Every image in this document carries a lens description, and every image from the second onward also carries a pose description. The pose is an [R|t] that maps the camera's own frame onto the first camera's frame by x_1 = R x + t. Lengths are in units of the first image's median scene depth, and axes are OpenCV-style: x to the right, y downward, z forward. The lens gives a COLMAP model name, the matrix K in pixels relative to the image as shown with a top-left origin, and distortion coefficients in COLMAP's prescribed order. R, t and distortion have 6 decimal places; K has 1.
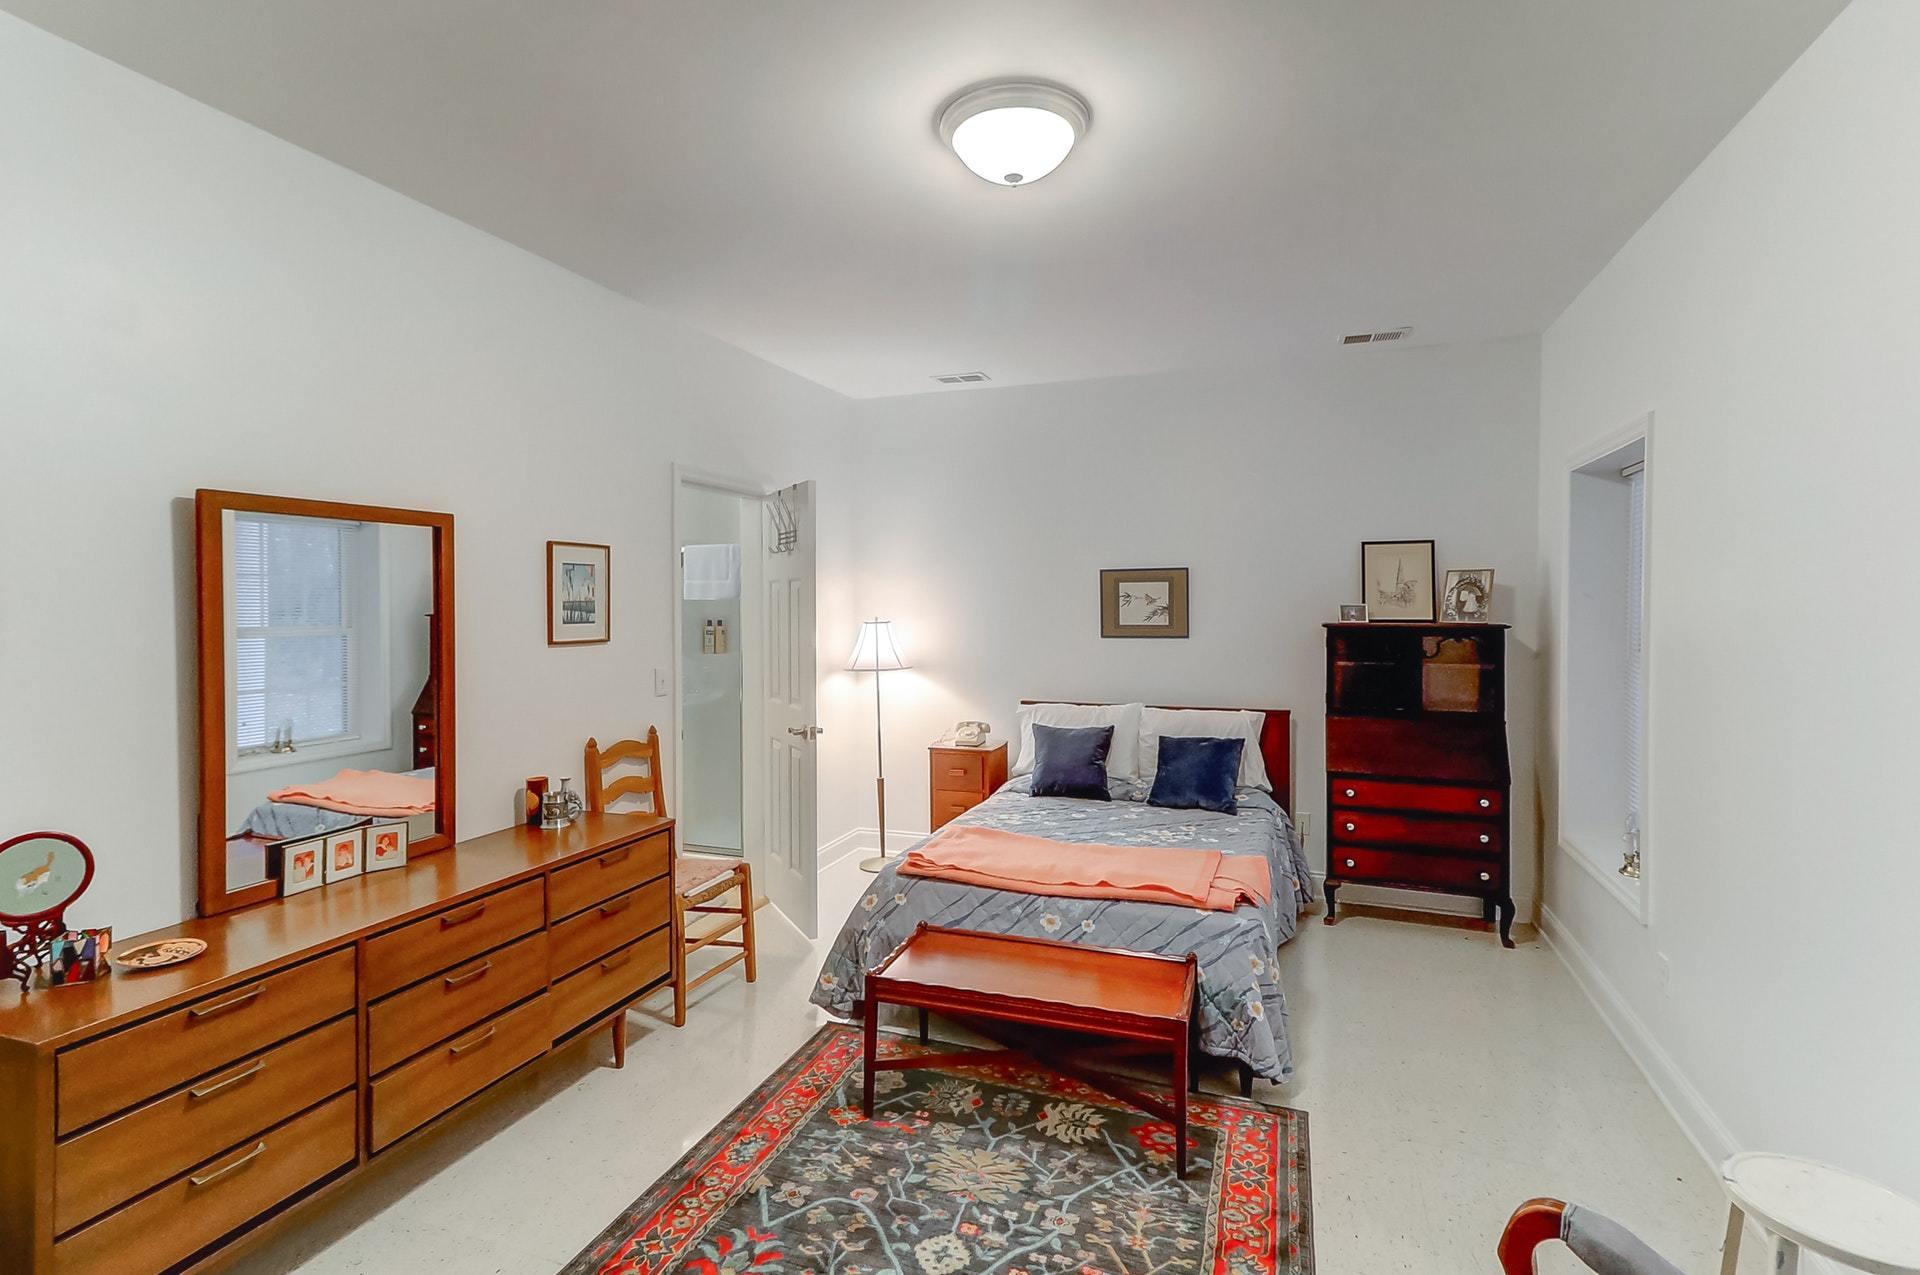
lens RADIAL K [[896.7, 0, 987.0], [0, 896.7, 627.1], [0, 0, 1]] dist [0.031618, 0.000060]
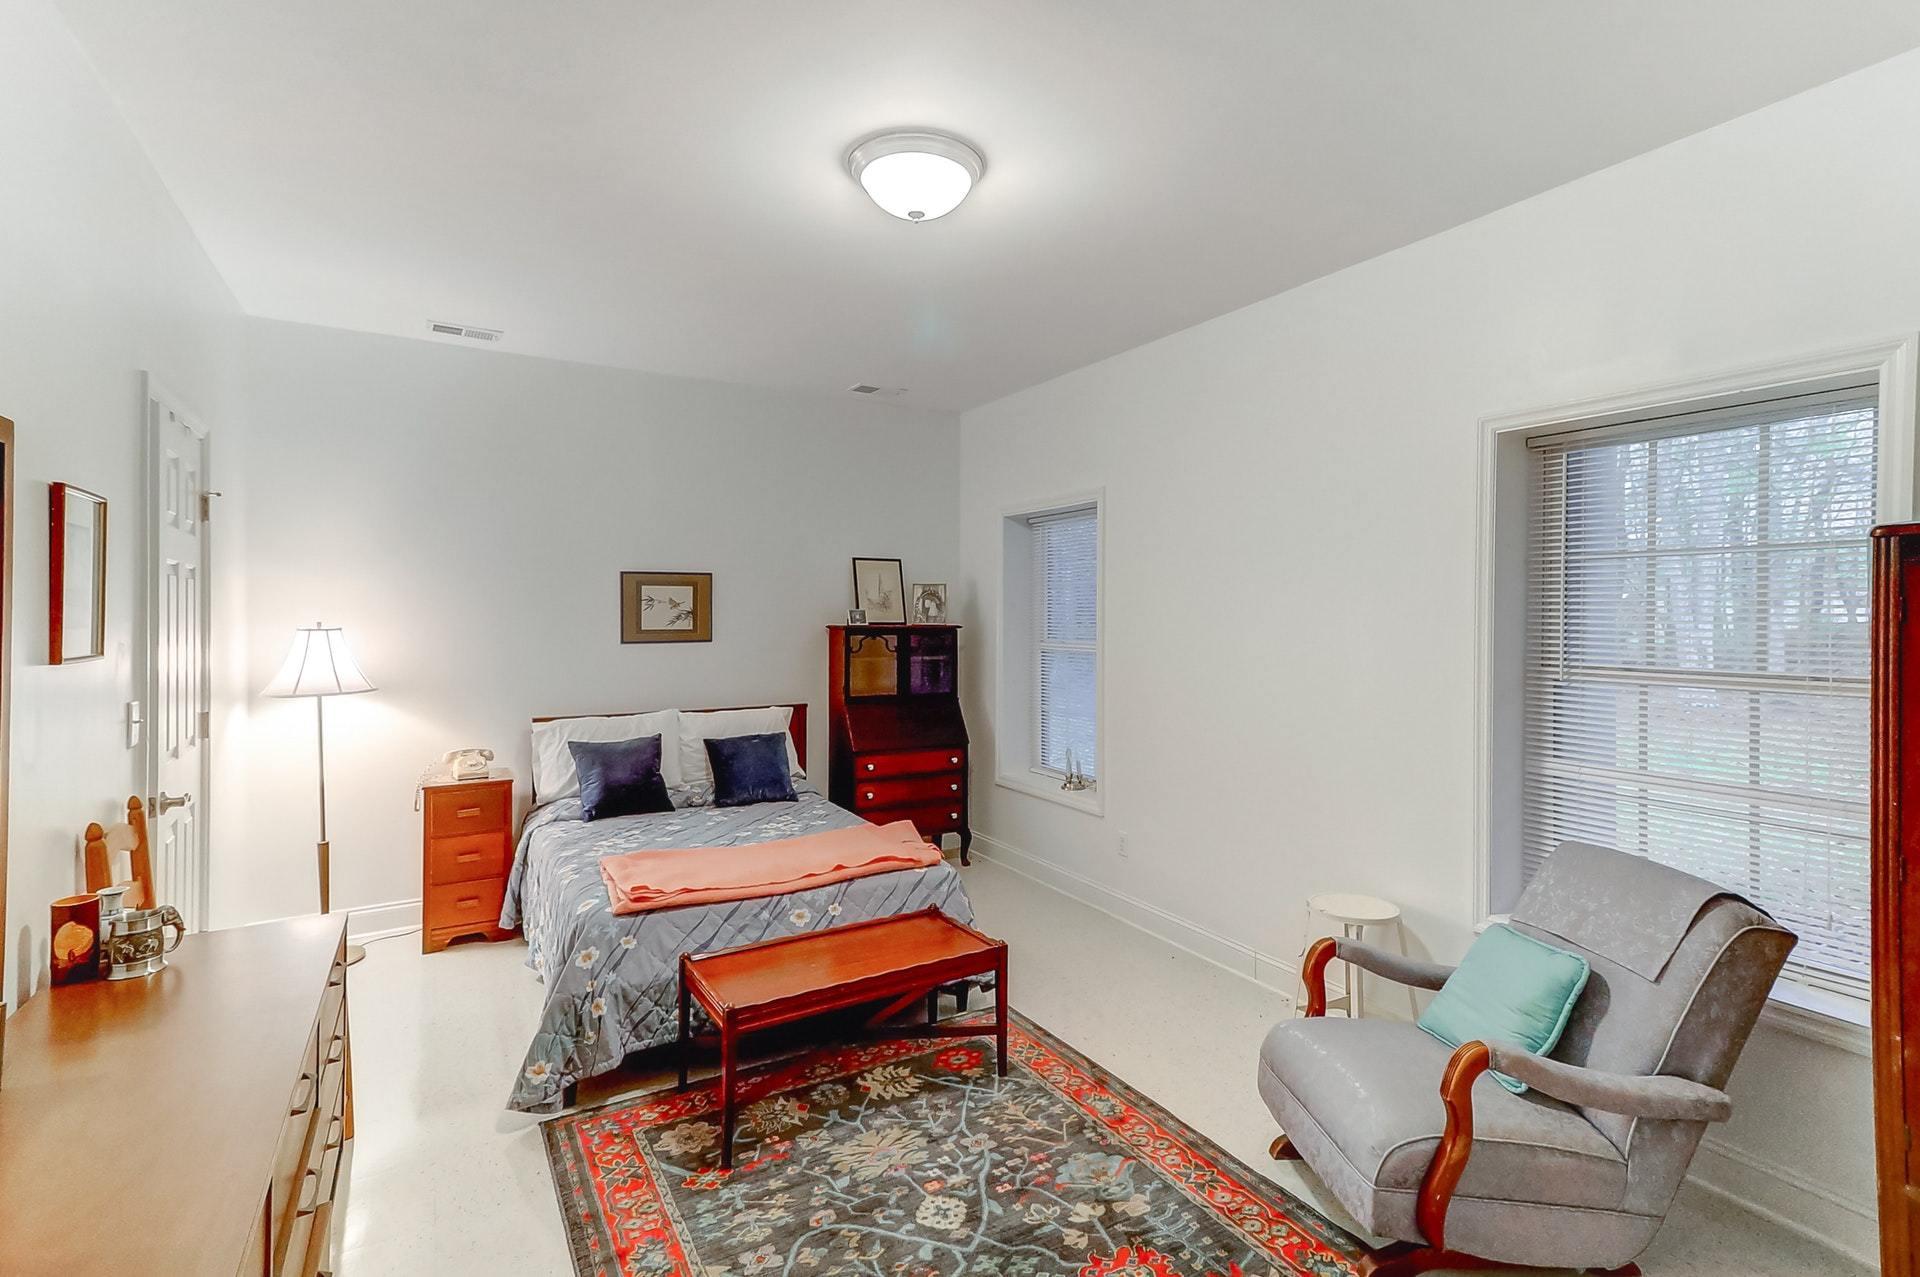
lens RADIAL K [[903.4, 0, 936.7], [0, 903.4, 625.2], [0, 0, 1]] dist [0.031147, -0.001072]
pose [[0.644487, -0.004925, 0.764599, -0.579075], [0.017296, 0.999817, -0.008139, 0.008916], [-0.764419, 0.018470, 0.644455, 0.203576]]
